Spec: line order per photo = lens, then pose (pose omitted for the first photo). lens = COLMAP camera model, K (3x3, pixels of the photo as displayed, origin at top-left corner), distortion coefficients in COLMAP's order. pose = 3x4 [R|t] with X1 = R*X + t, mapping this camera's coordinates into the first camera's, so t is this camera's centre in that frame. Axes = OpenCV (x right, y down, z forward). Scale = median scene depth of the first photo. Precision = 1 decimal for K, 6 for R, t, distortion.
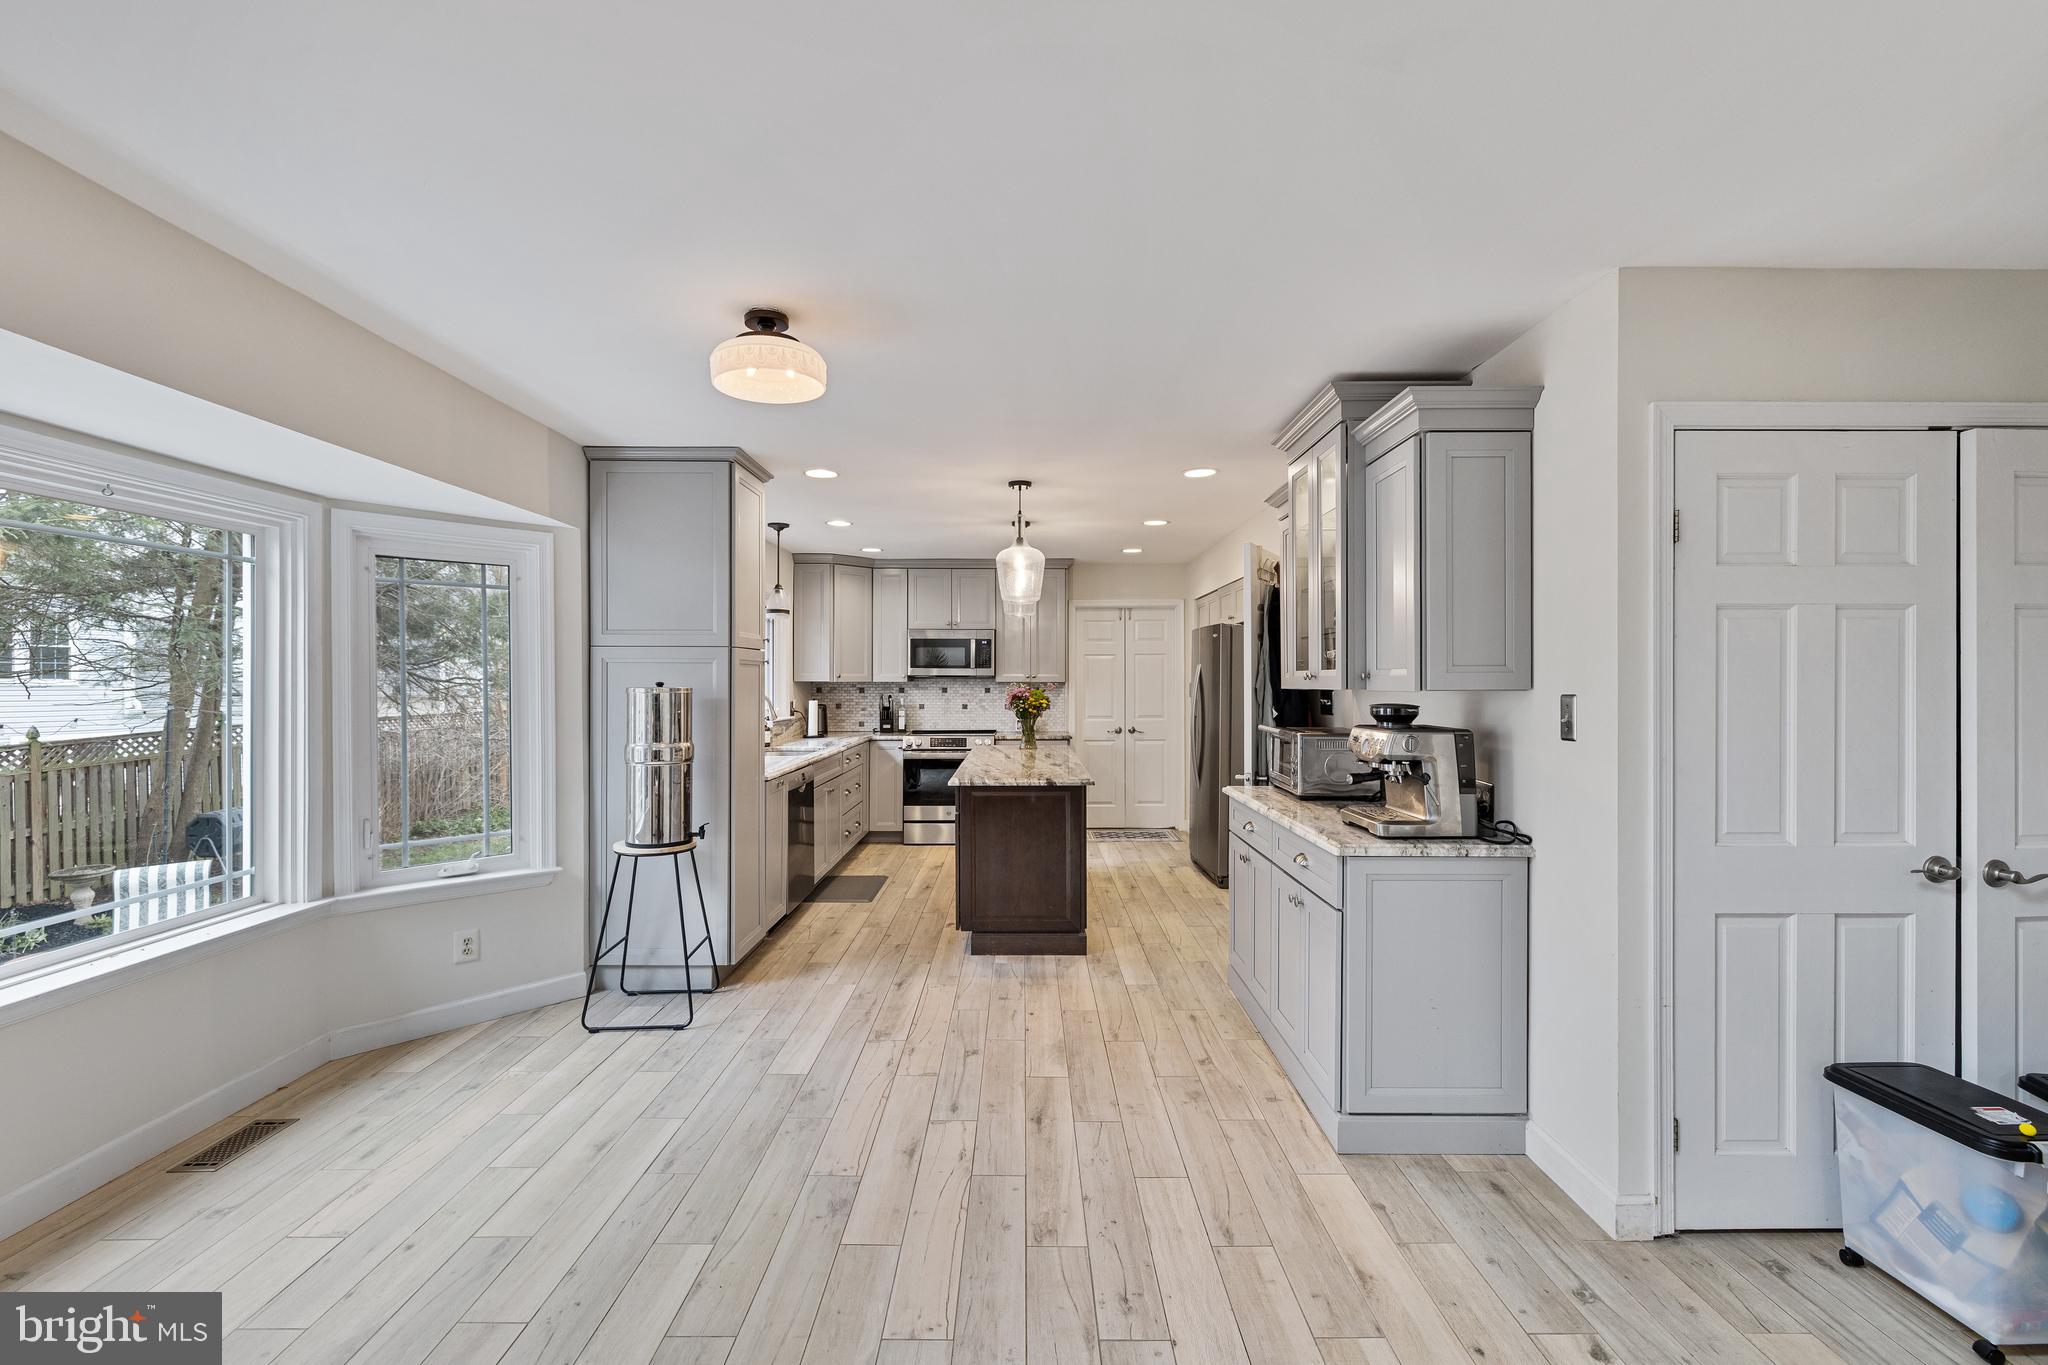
lens RADIAL K [[865.7, 0, 1035.3], [0, 865.7, 675.1], [0, 0, 1]] dist [0.002220, -0.001351]
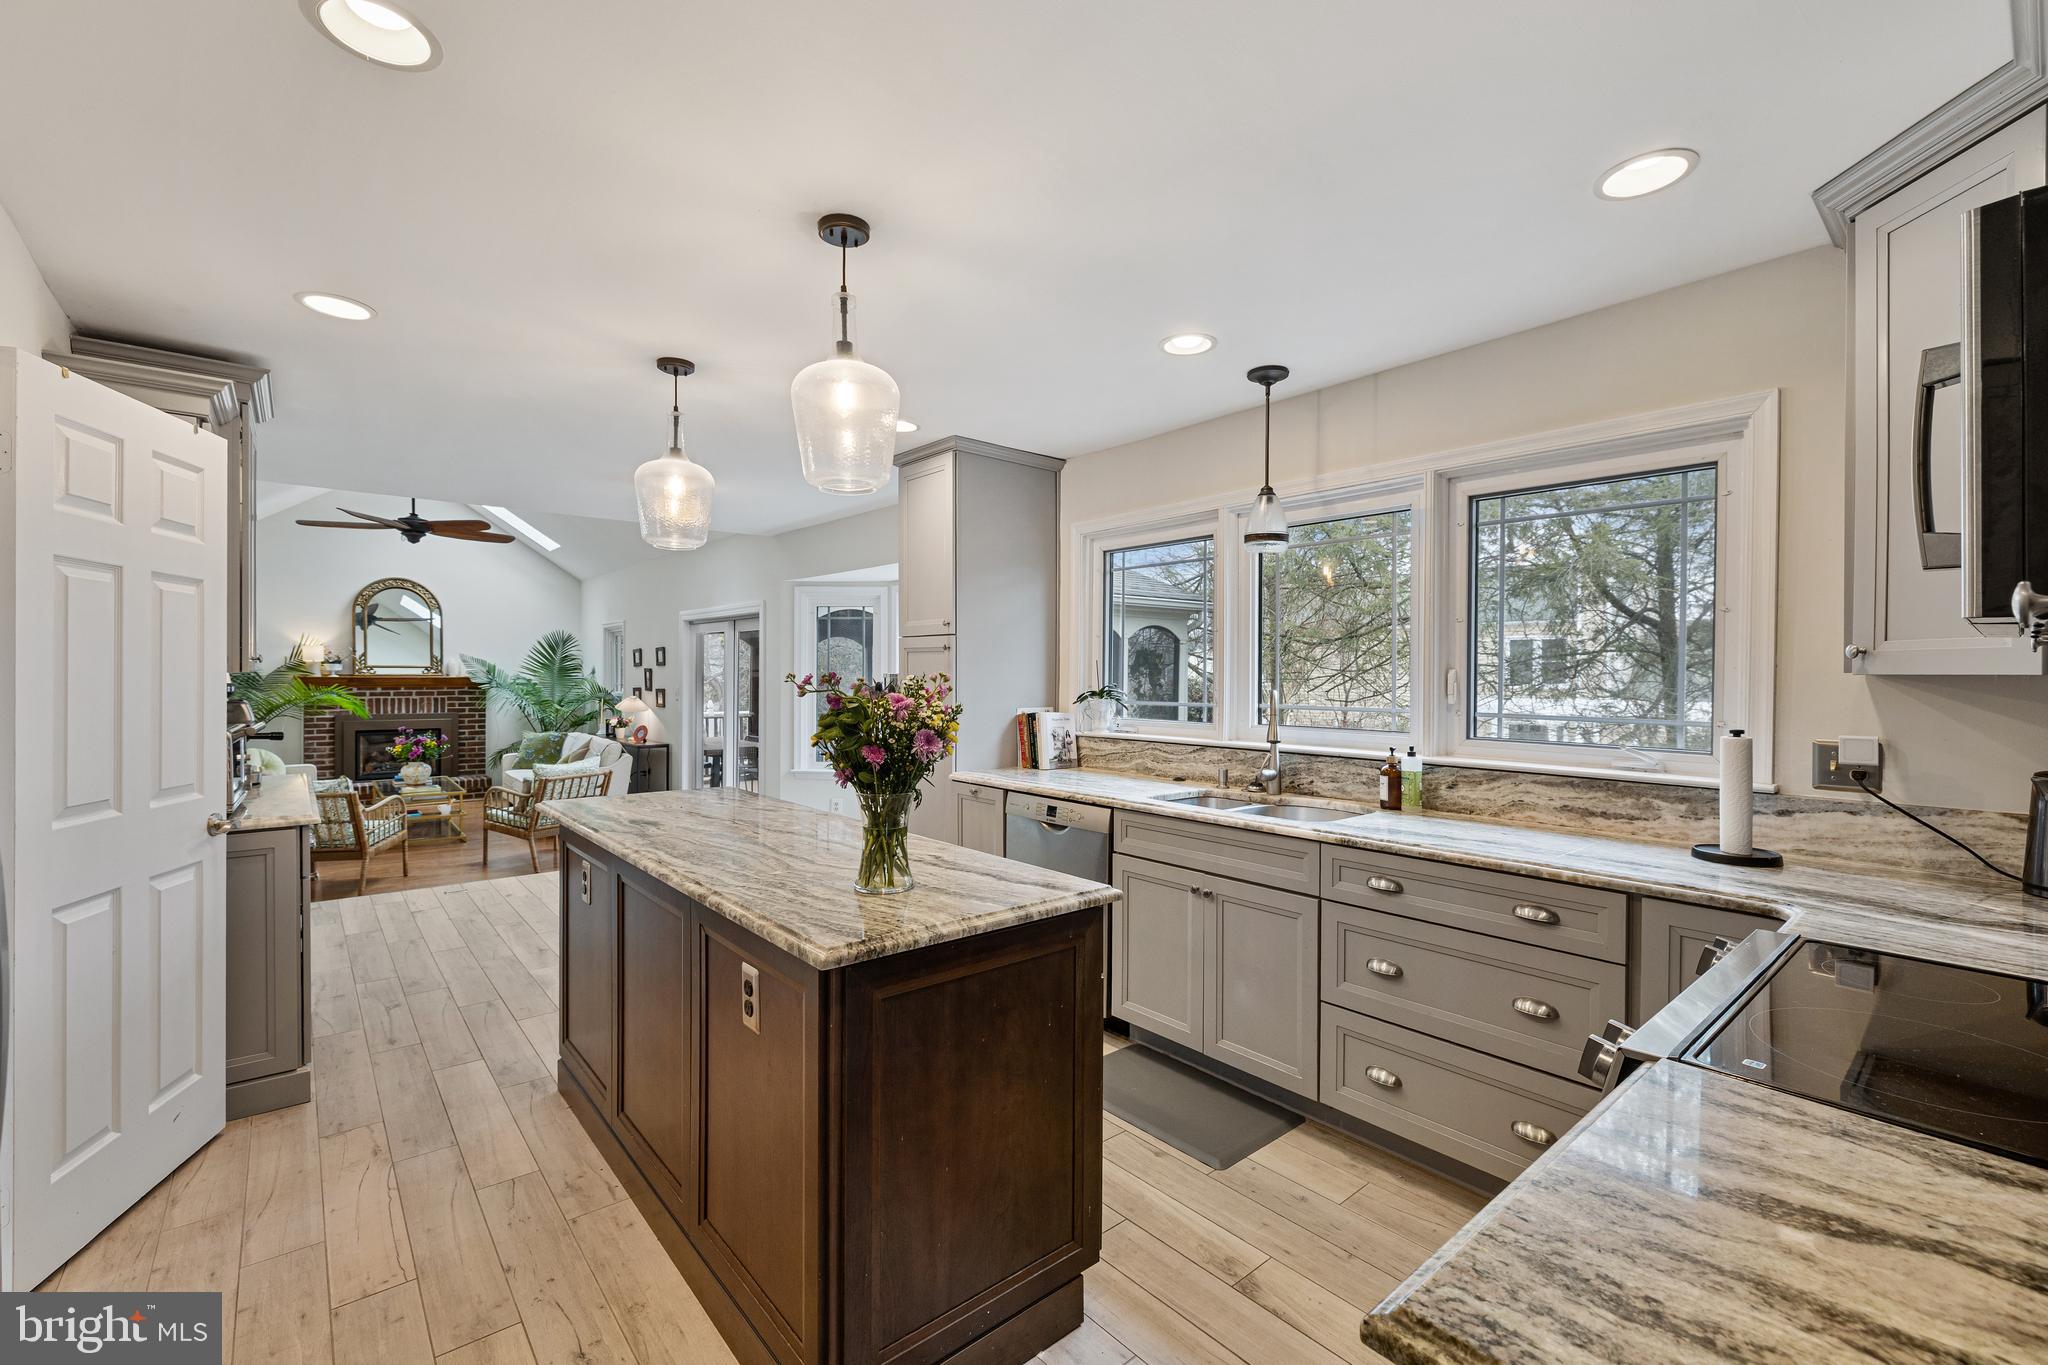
lens RADIAL K [[865.7, 0, 1026.0], [0, 865.7, 683.4], [0, 0, 1]] dist [0.002220, -0.001351]
pose [[-0.771123, 0.002876, -0.636680, 0.199561], [-0.002899, 0.999964, 0.008029, 0.014718], [0.636680, 0.008037, -0.771087, 1.708077]]
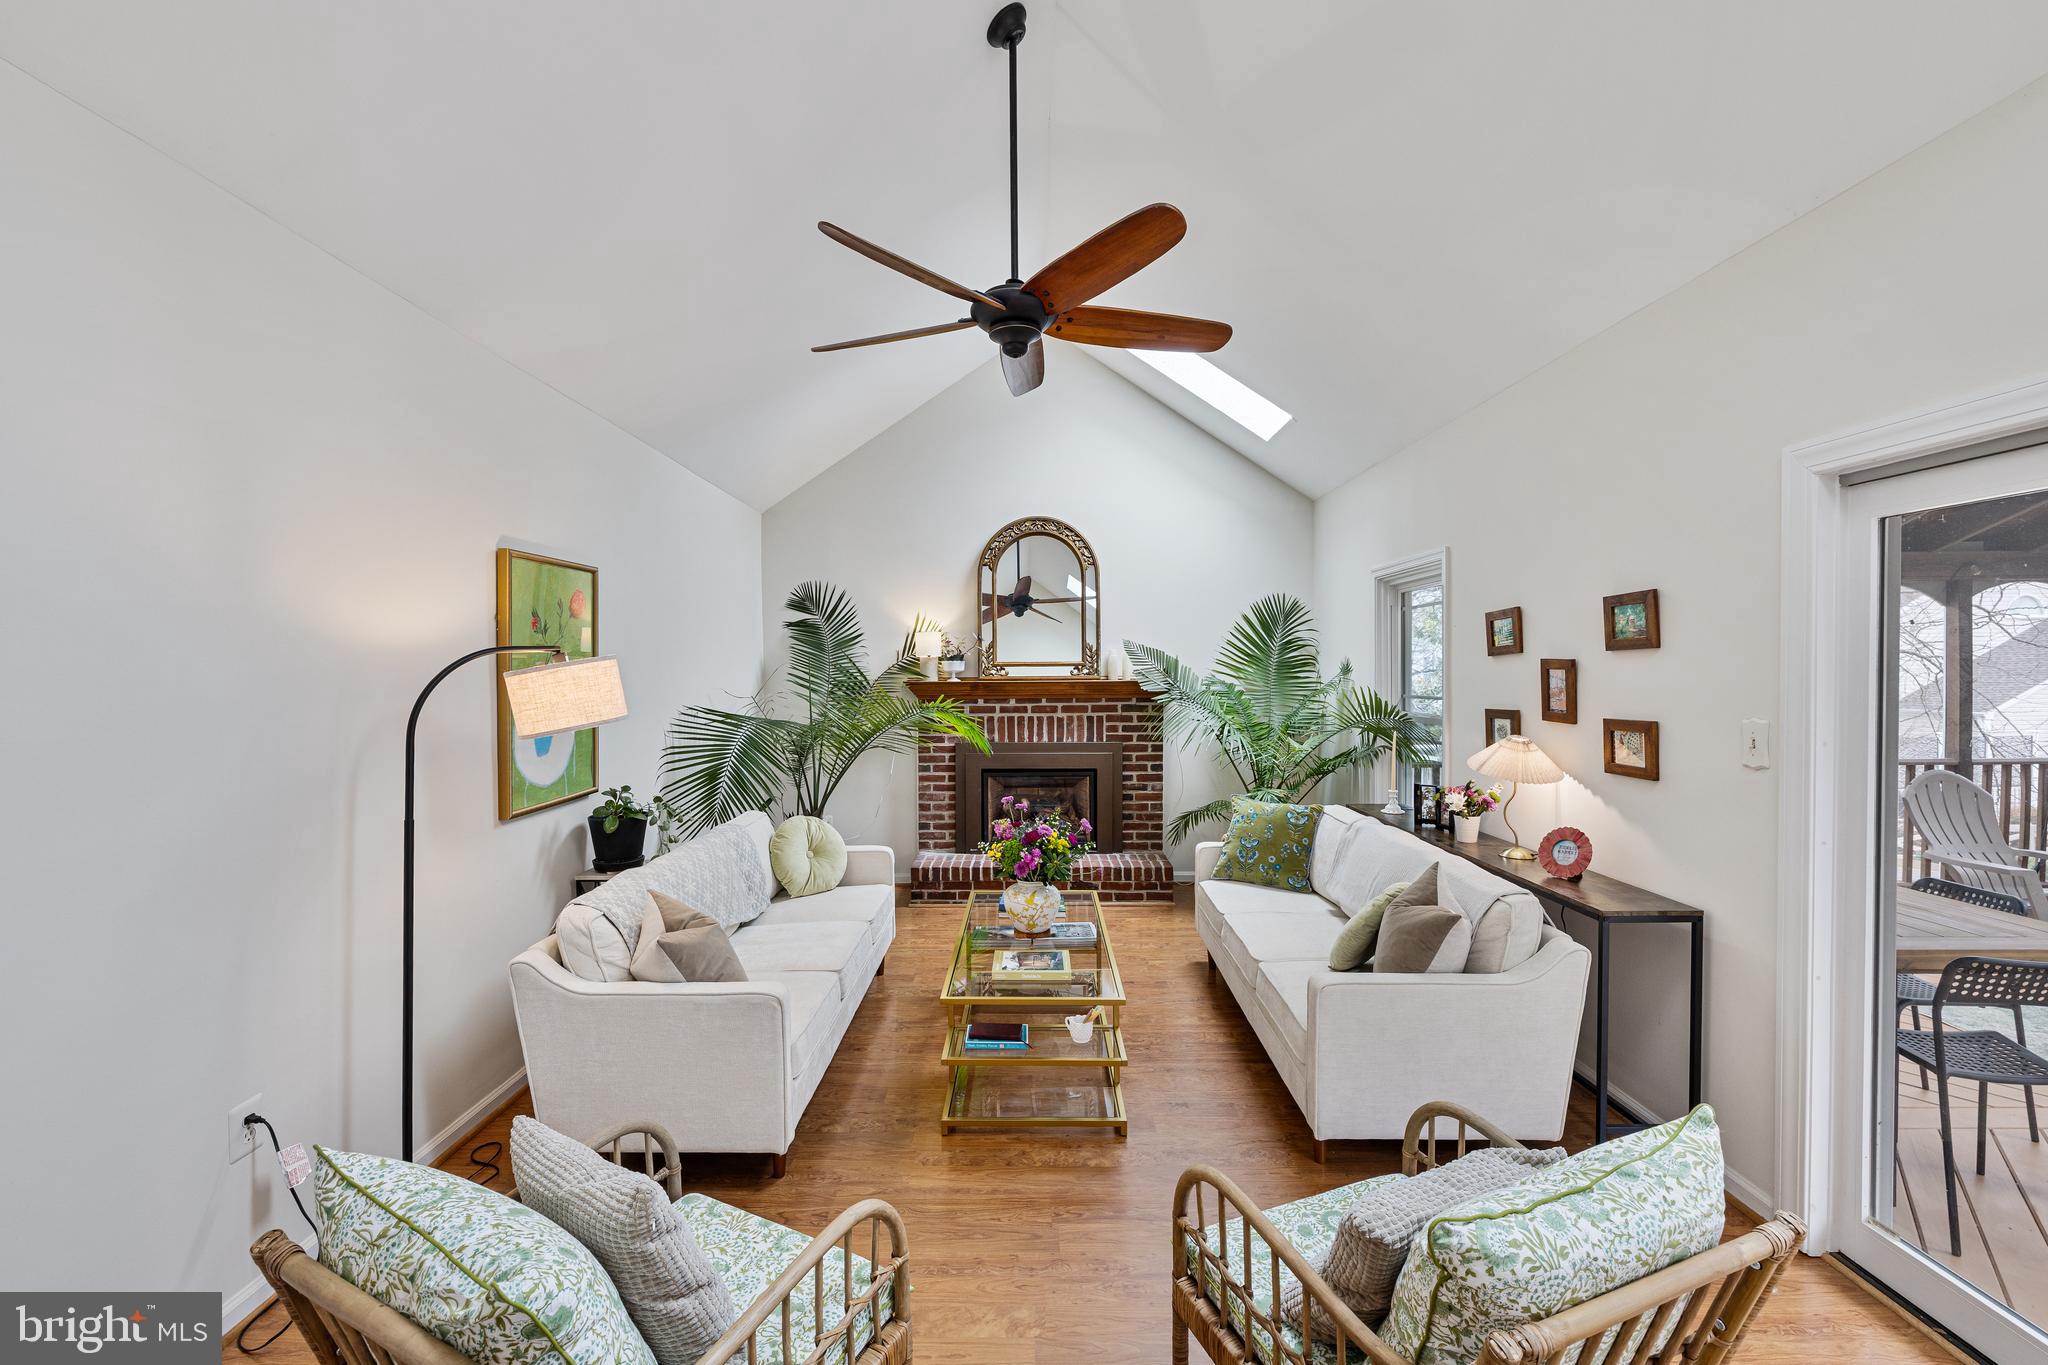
lens RADIAL K [[865.7, 0, 1022.8], [0, 865.7, 680.1], [0, 0, 1]] dist [0.002220, -0.001351]
pose [[-0.999773, 0.005733, 0.020541, 0.016341], [0.005906, 0.999947, 0.008405, 0.007166], [-0.020492, 0.008524, -0.999754, 0.260987]]
